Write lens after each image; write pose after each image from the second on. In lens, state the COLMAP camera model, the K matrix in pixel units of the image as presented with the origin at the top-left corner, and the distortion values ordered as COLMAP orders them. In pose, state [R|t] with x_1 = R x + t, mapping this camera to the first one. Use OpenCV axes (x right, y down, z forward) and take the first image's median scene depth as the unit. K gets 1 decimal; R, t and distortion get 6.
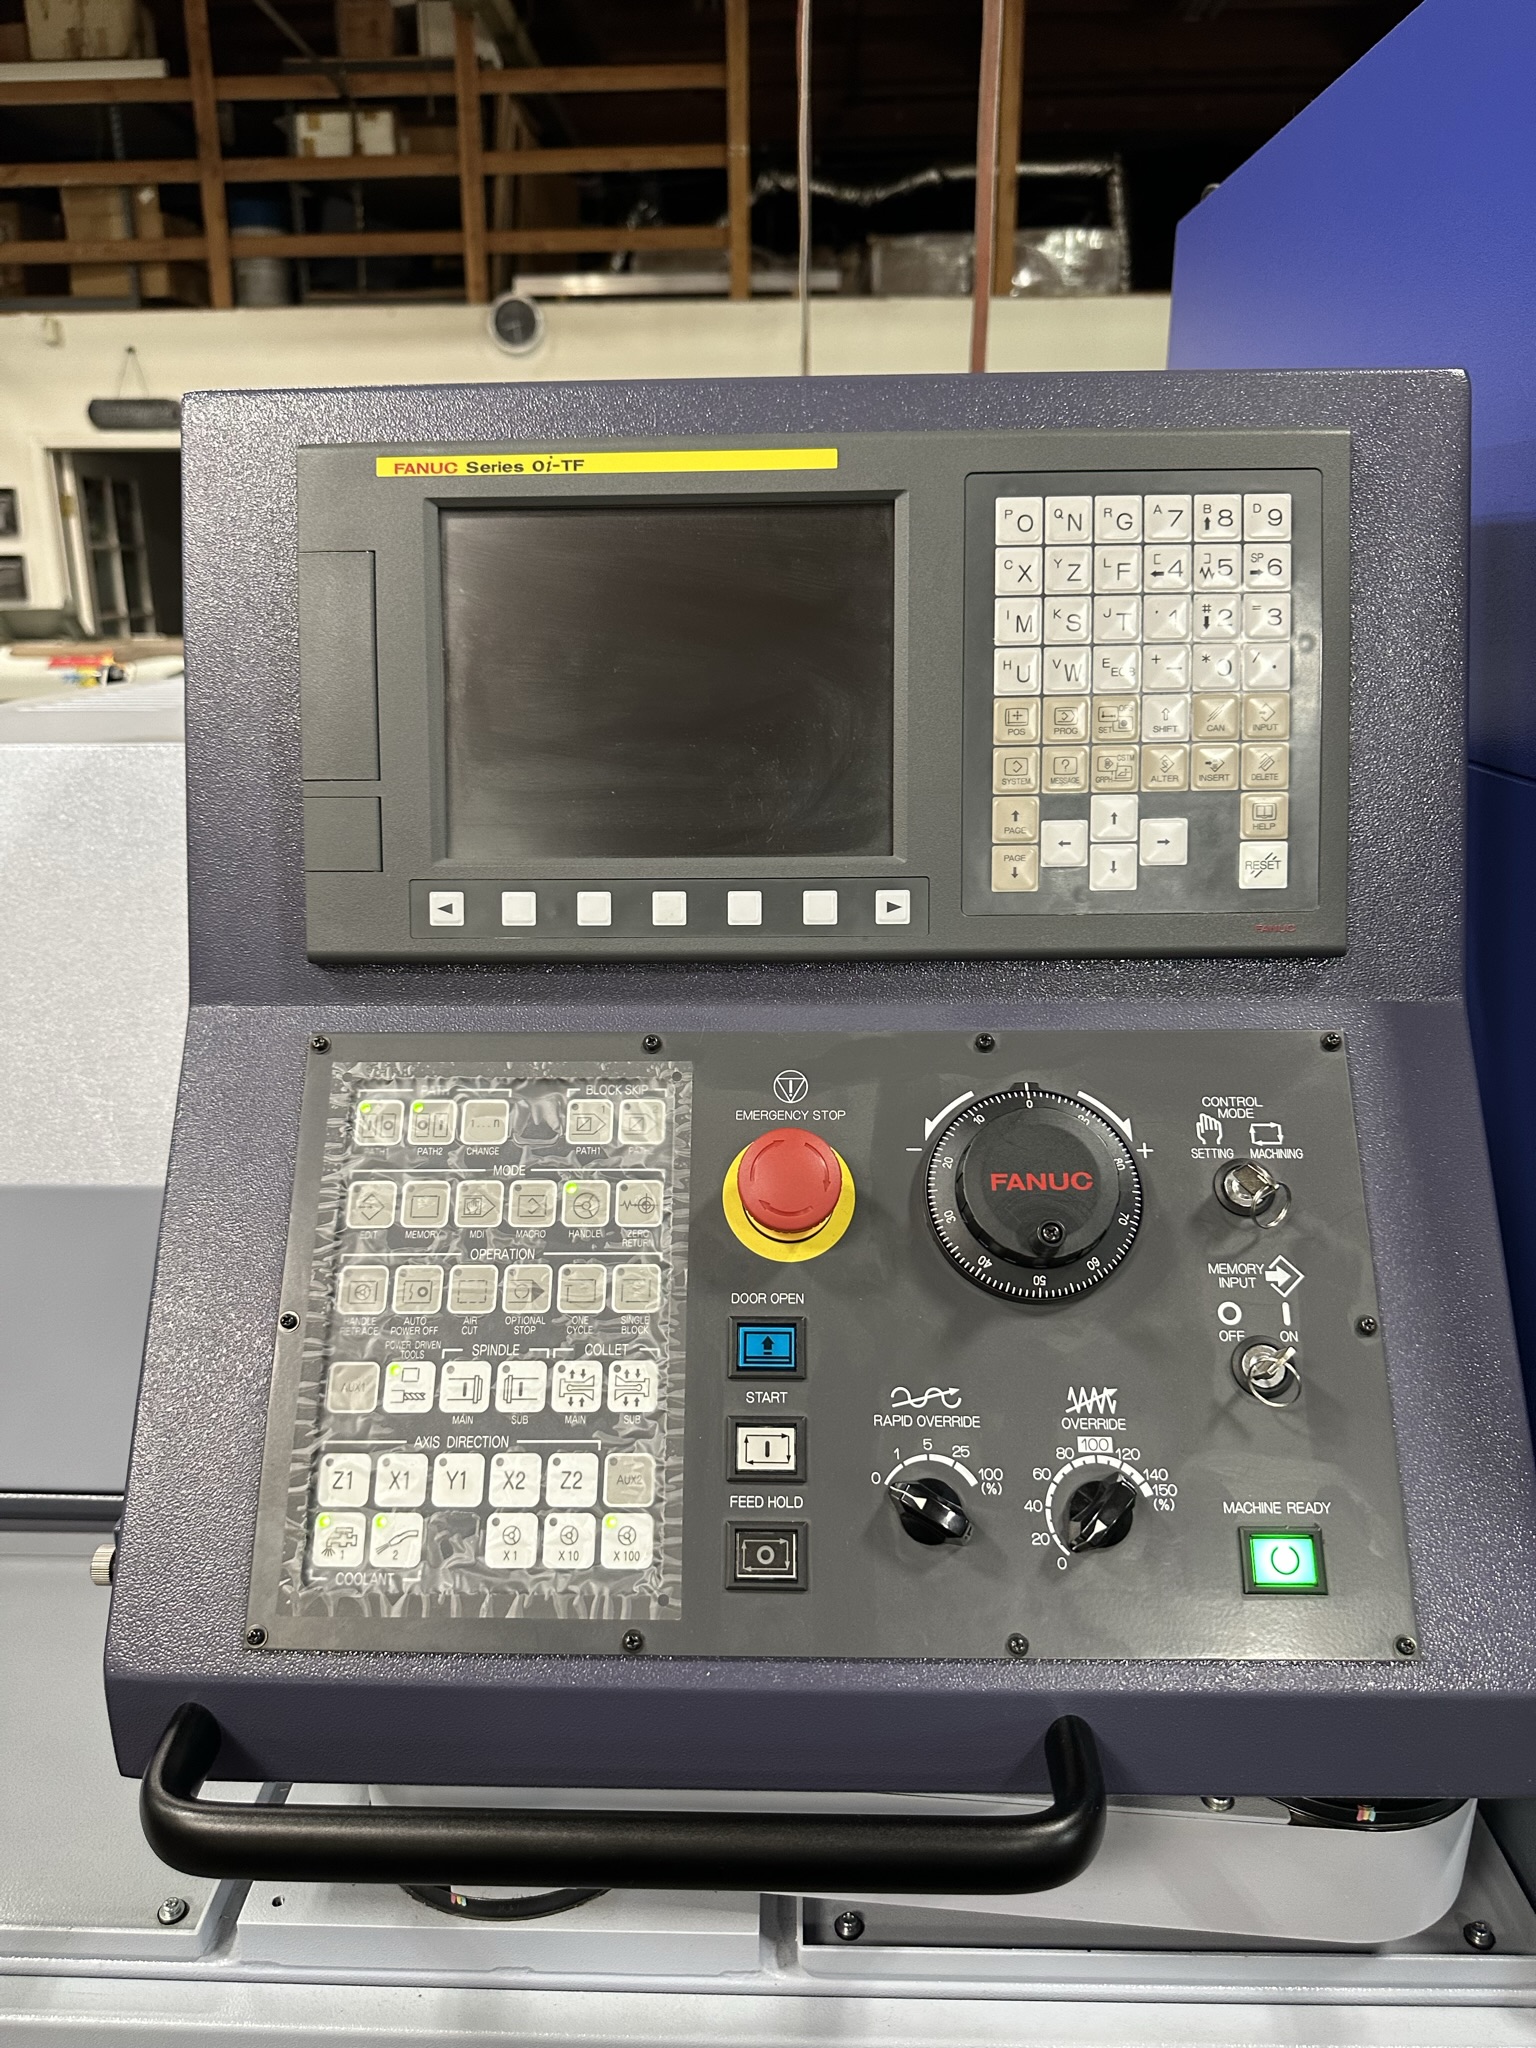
lens RADIAL K [[1473.4, 0, 776.6], [0, 1473.4, 1029.8], [0, 0, 1]] dist [0.038278, -0.066310]
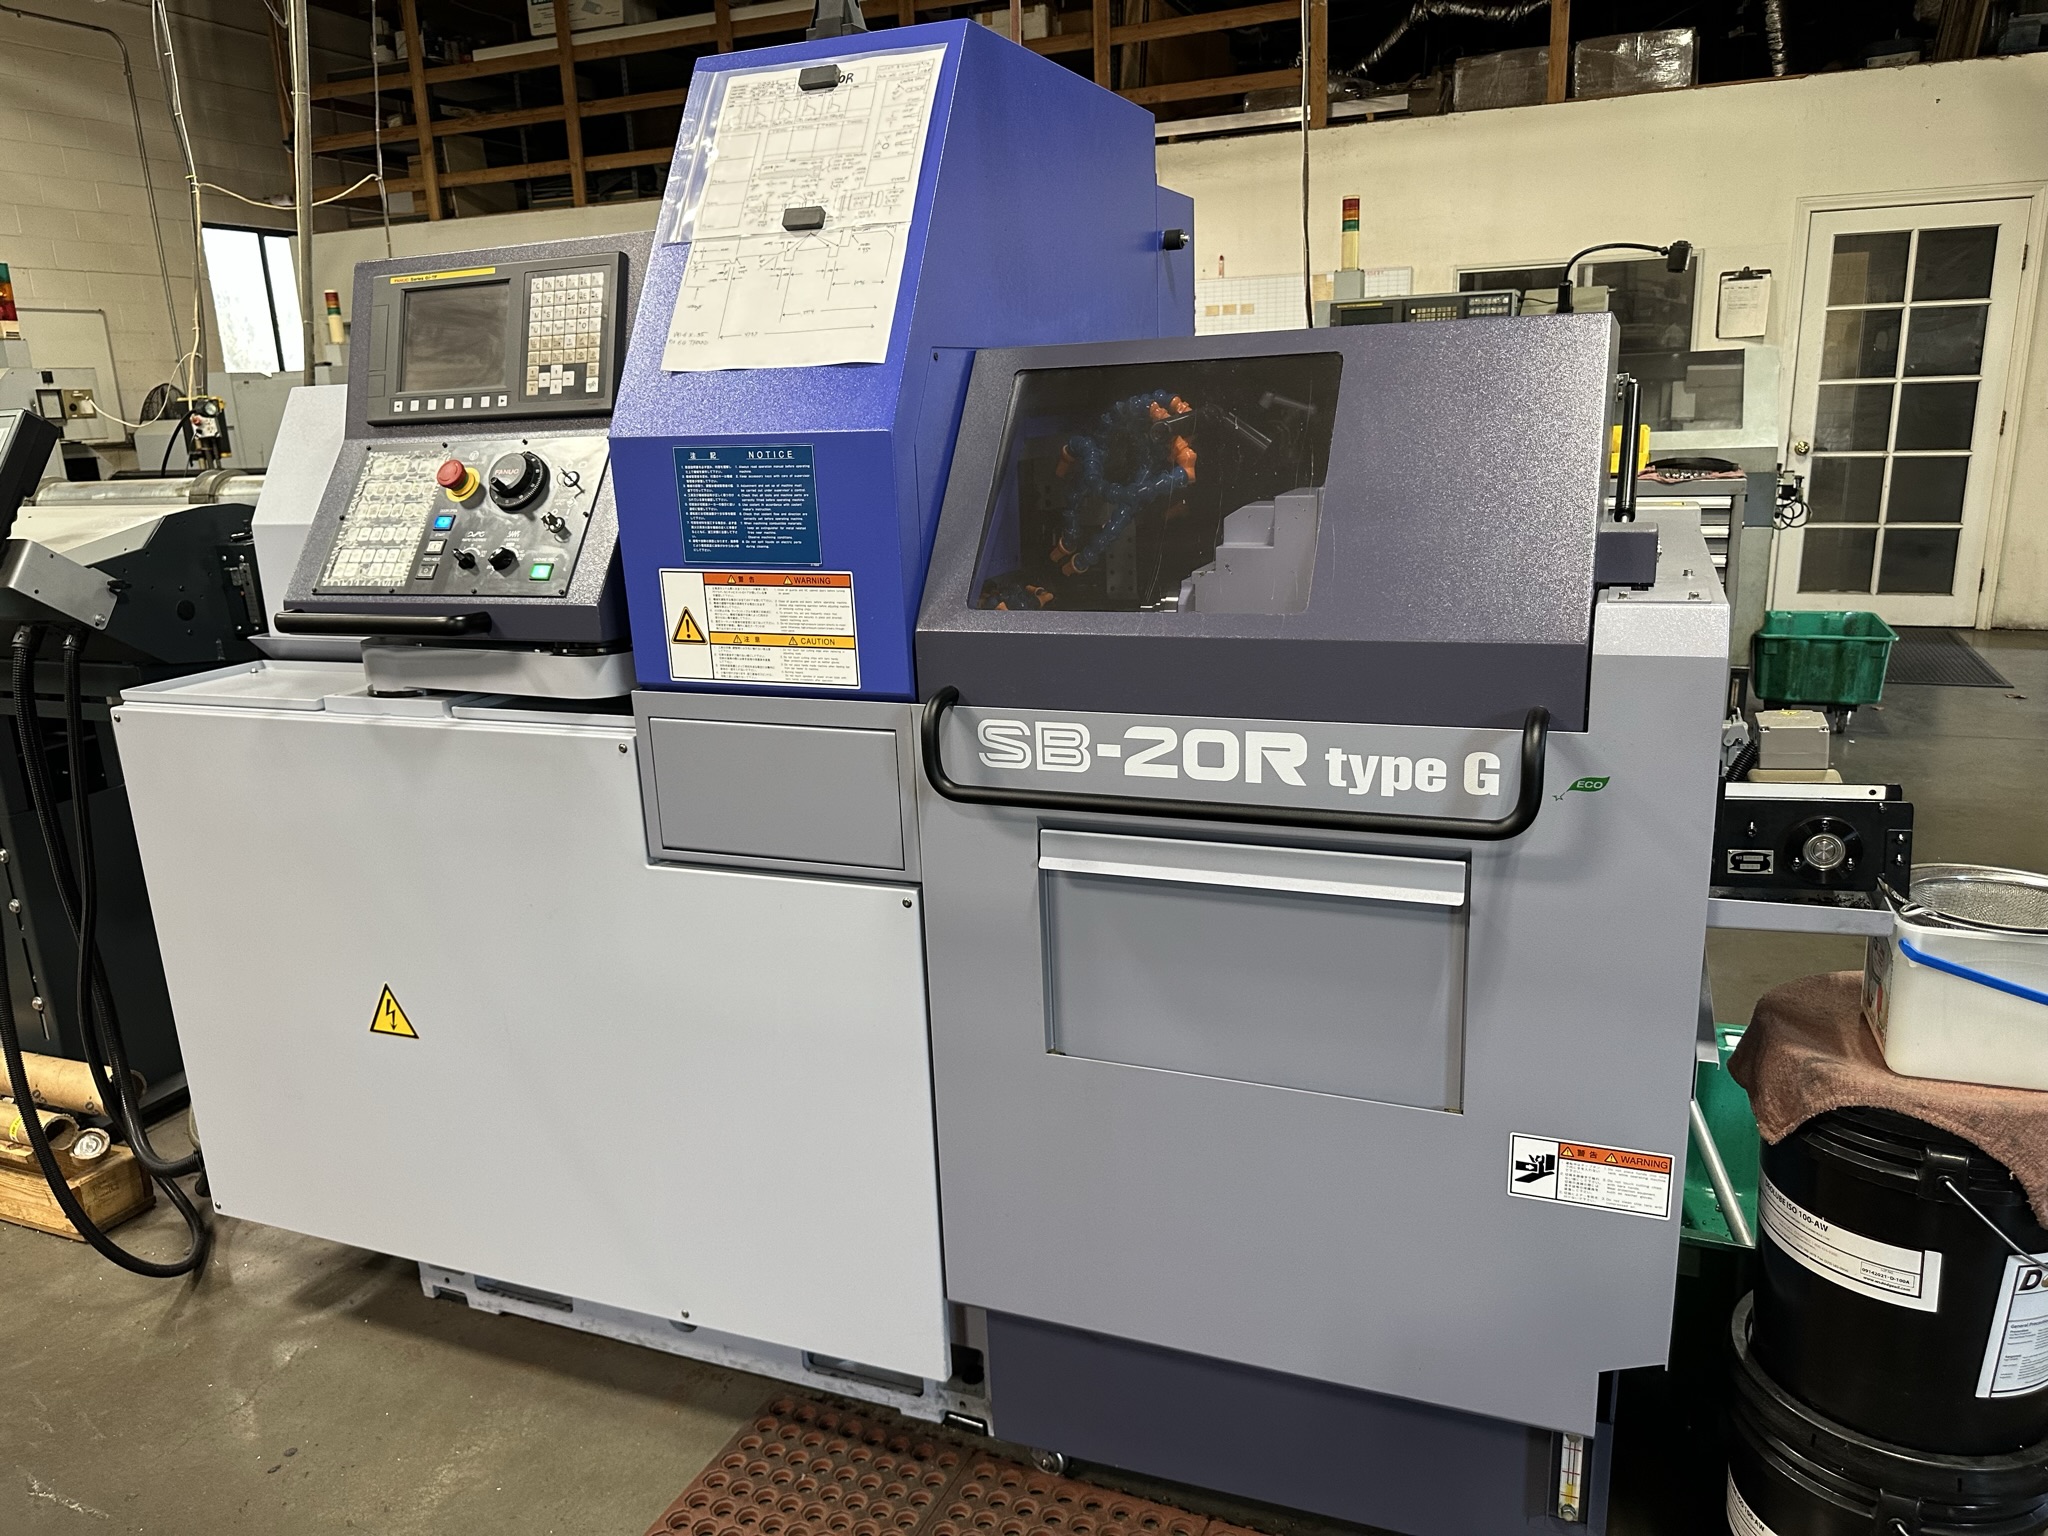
lens RADIAL K [[1473.4, 0, 1036.7], [0, 1473.4, 762.3], [0, 0, 1]] dist [0.038278, -0.066310]
pose [[0.938815, 0.051887, -0.340491, 2.404946], [-0.068711, 0.996930, -0.037529, 0.776384], [0.337499, 0.058628, 0.939499, -1.694753]]
